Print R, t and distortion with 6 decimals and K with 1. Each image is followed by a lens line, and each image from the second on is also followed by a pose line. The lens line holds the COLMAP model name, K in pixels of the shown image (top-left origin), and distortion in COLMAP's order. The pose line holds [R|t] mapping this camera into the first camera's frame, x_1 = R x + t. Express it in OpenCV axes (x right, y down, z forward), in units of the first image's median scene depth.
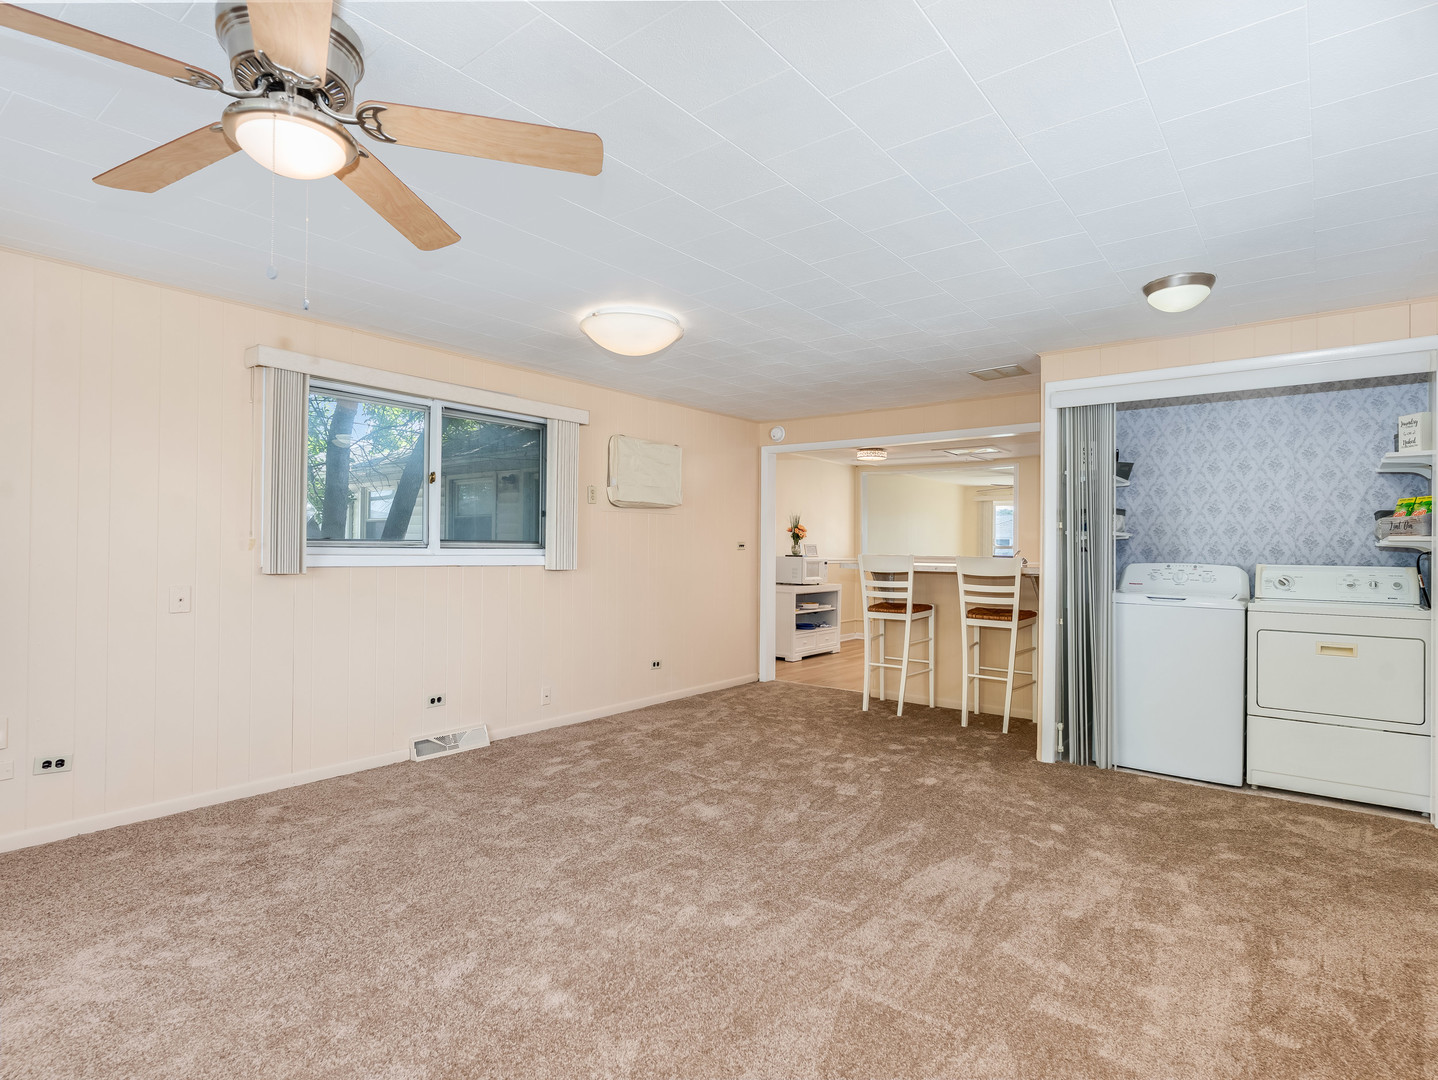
lens RADIAL K [[768.6, 0, 722.8], [0, 768.6, 559.2], [0, 0, 1]] dist [0.016185, 0.000298]
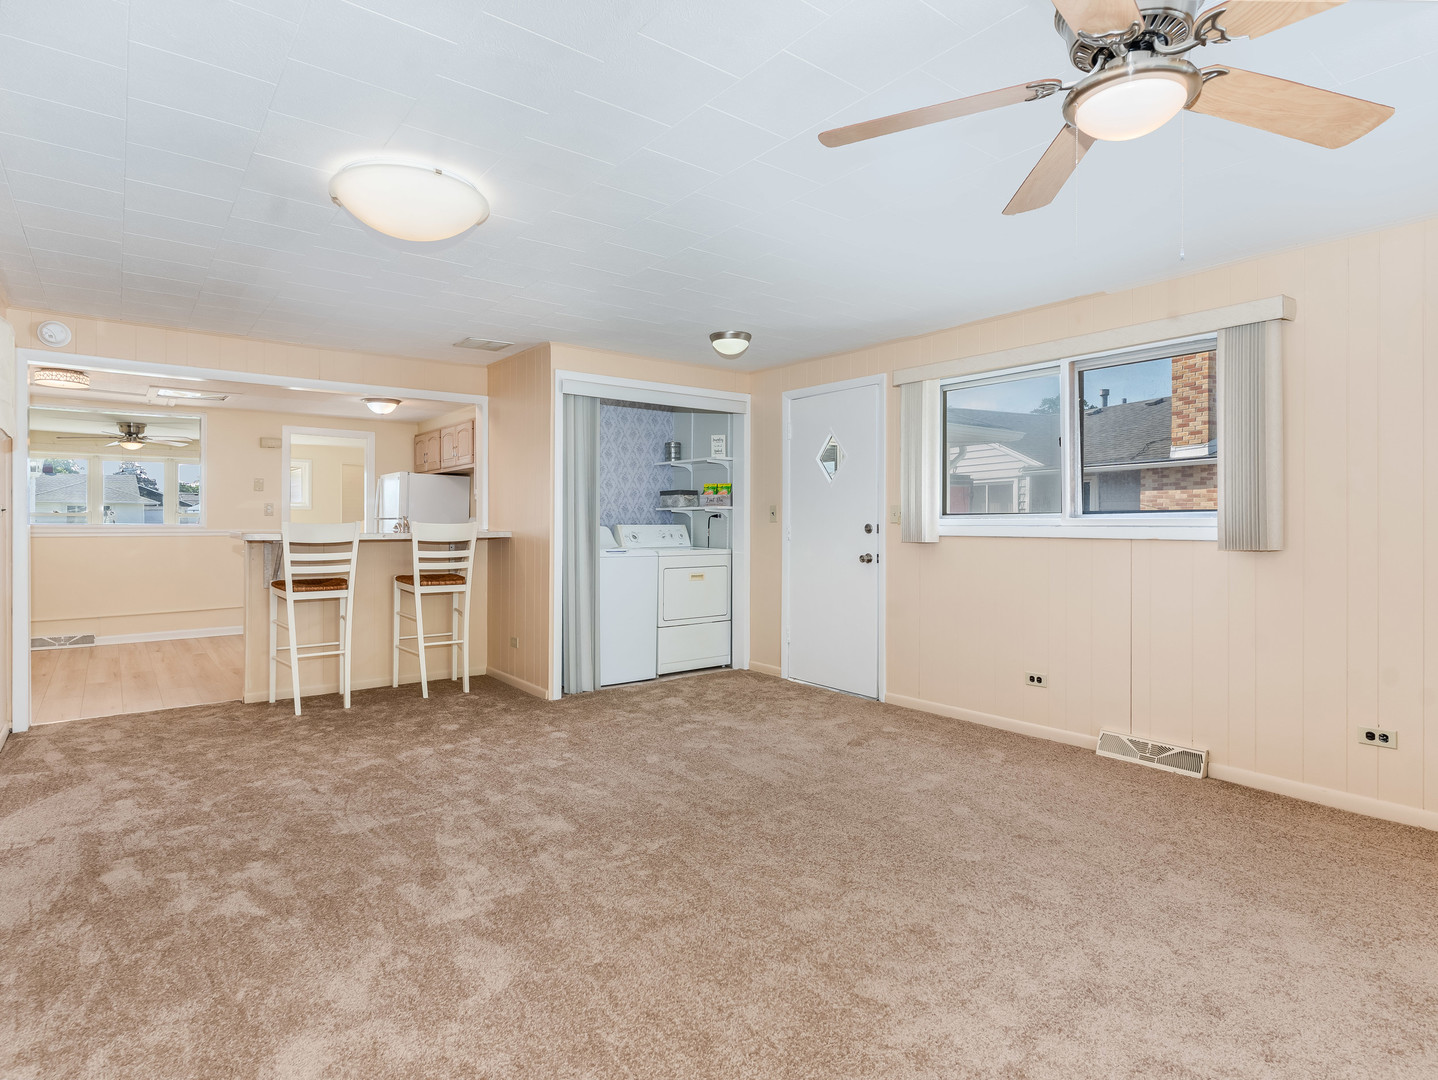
lens RADIAL K [[768.7, 0, 719.0], [0, 768.7, 540.0], [0, 0, 1]] dist [0.000367, 0.001168]
pose [[0.250904, -0.036845, 0.967311, -0.615076], [0.013758, 0.999310, 0.034495, -0.011236], [-0.967914, 0.004653, 0.251238, 0.469256]]
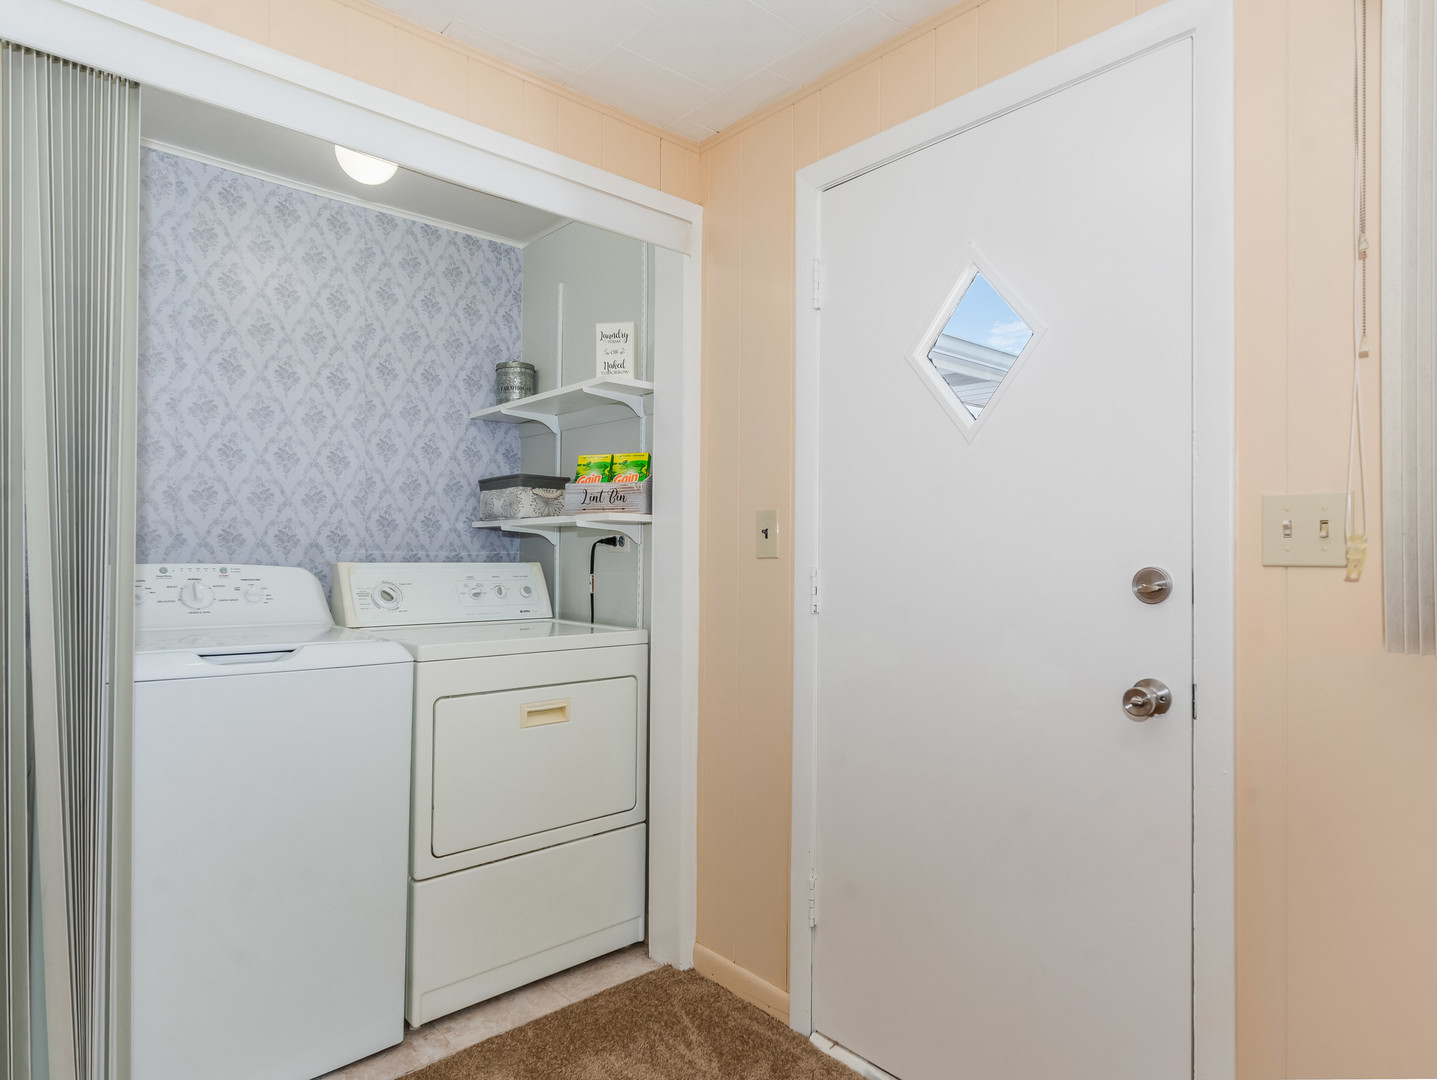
lens RADIAL K [[839.7, 0, 718.5], [0, 839.7, 540.0], [0, 0, 1]] dist [0.001388, -0.000046]
pose [[0.191804, 0.005966, 0.981415, 0.186024], [0.007421, 0.999944, -0.007528, -0.002273], [-0.981405, 0.008727, 0.191750, 0.641452]]
